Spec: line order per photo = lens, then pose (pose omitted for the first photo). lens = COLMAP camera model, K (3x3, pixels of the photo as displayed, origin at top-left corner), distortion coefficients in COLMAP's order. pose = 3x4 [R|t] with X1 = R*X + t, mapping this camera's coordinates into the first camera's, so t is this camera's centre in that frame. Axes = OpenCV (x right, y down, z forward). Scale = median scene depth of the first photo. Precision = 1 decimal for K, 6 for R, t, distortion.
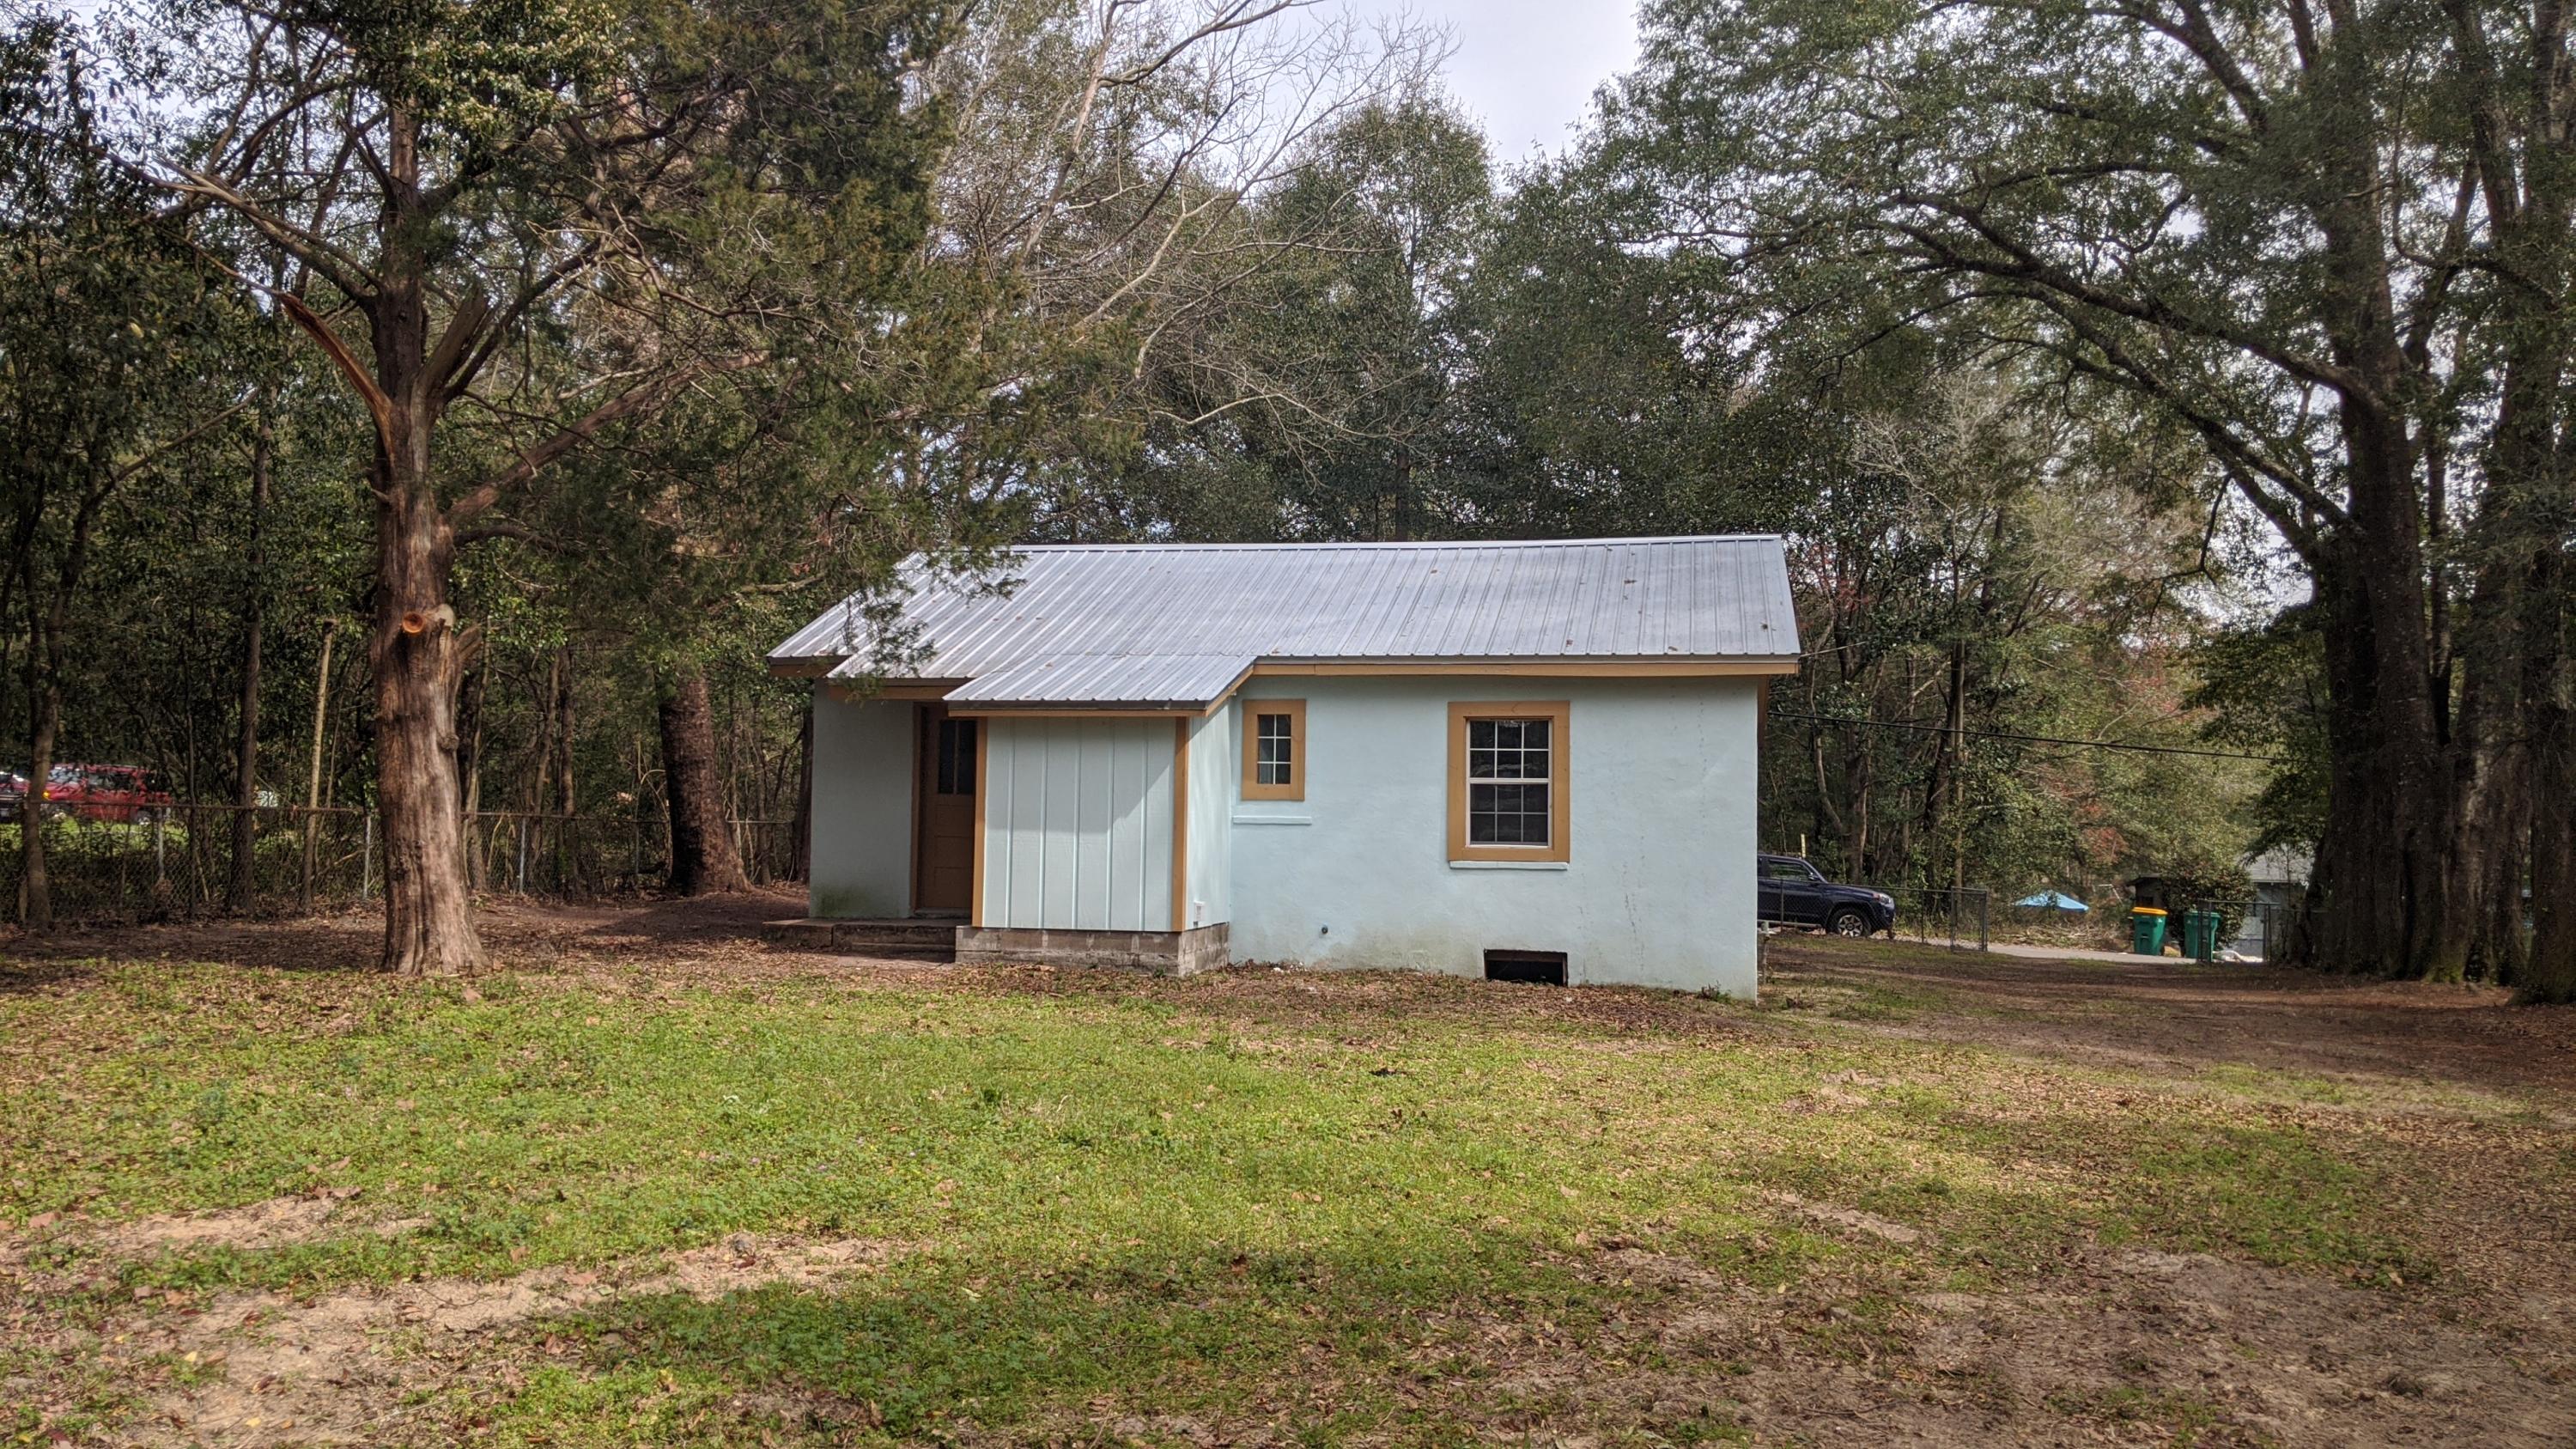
lens RADIAL K [[2243.0, 0, 1288.0], [0, 2243.0, 724.5], [0, 0, 1]] dist [0.056798, -0.009447]
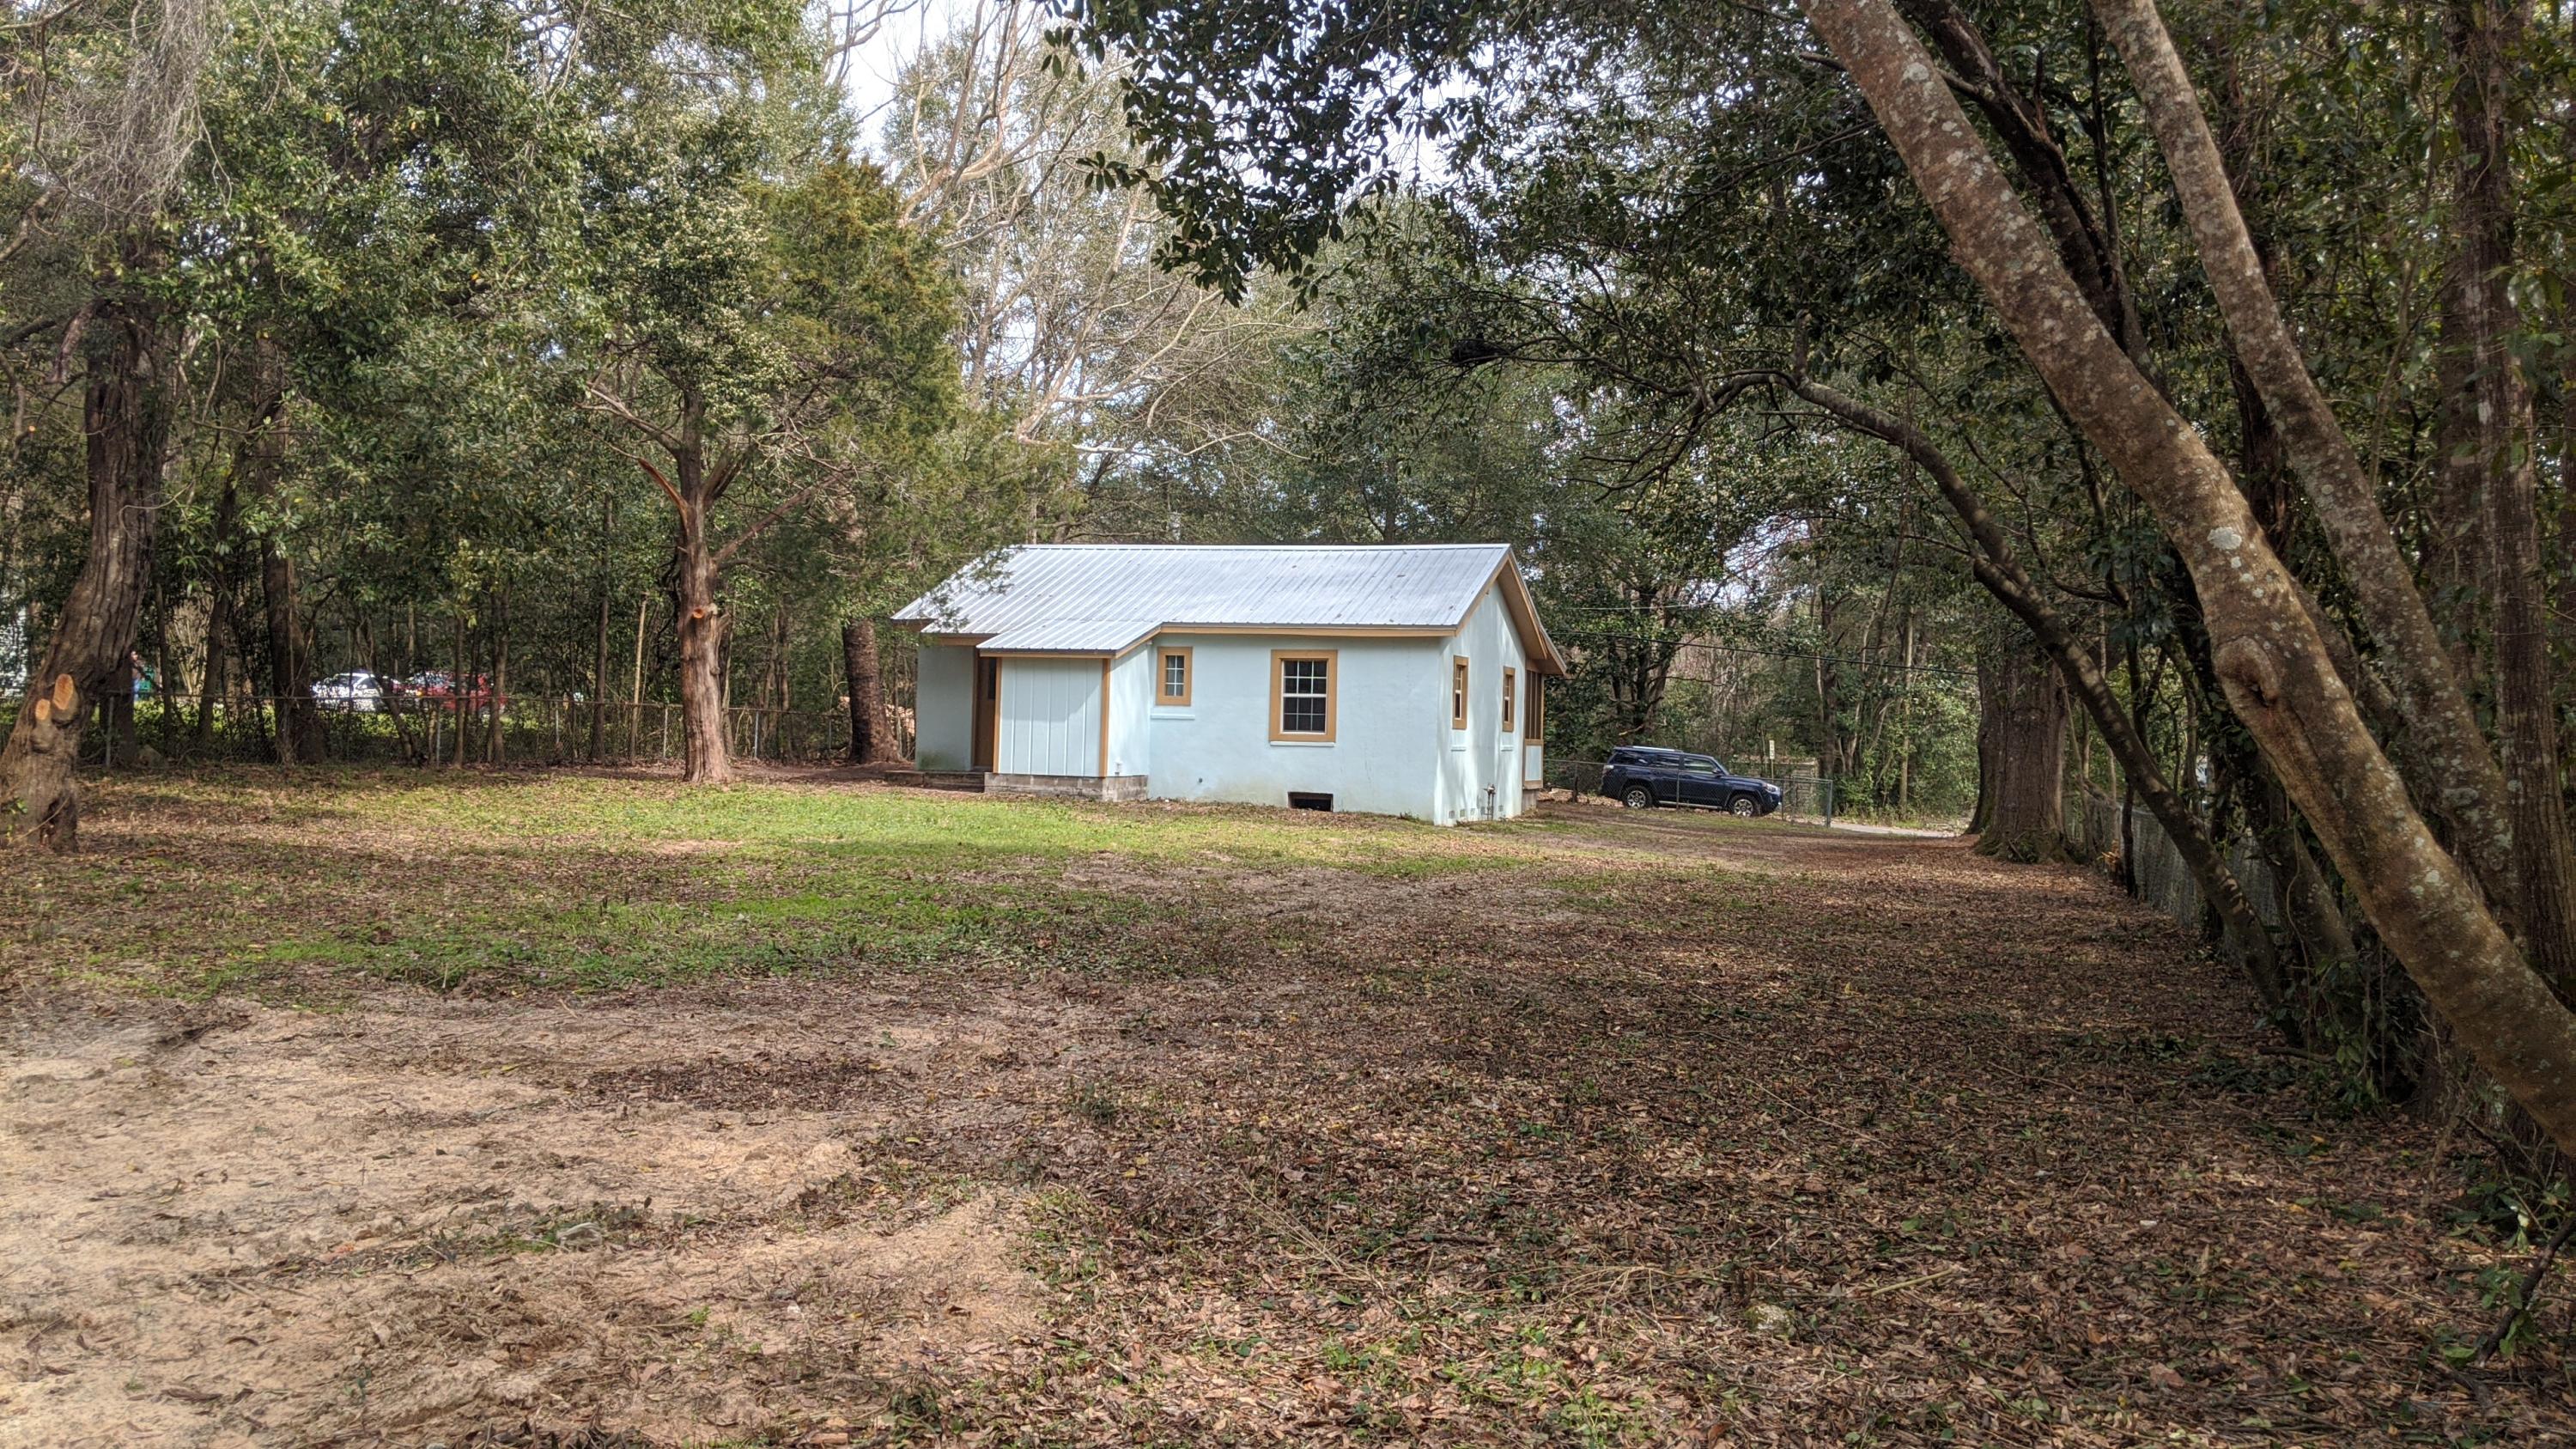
lens RADIAL K [[2064.5, 0, 1288.0], [0, 2064.5, 724.5], [0, 0, 1]] dist [-0.000971, -0.010606]
pose [[0.996681, 0.012196, -0.080487, 0.224573], [-0.008854, 0.999089, 0.041758, -0.019918], [0.080923, -0.040907, 0.995881, -0.621151]]
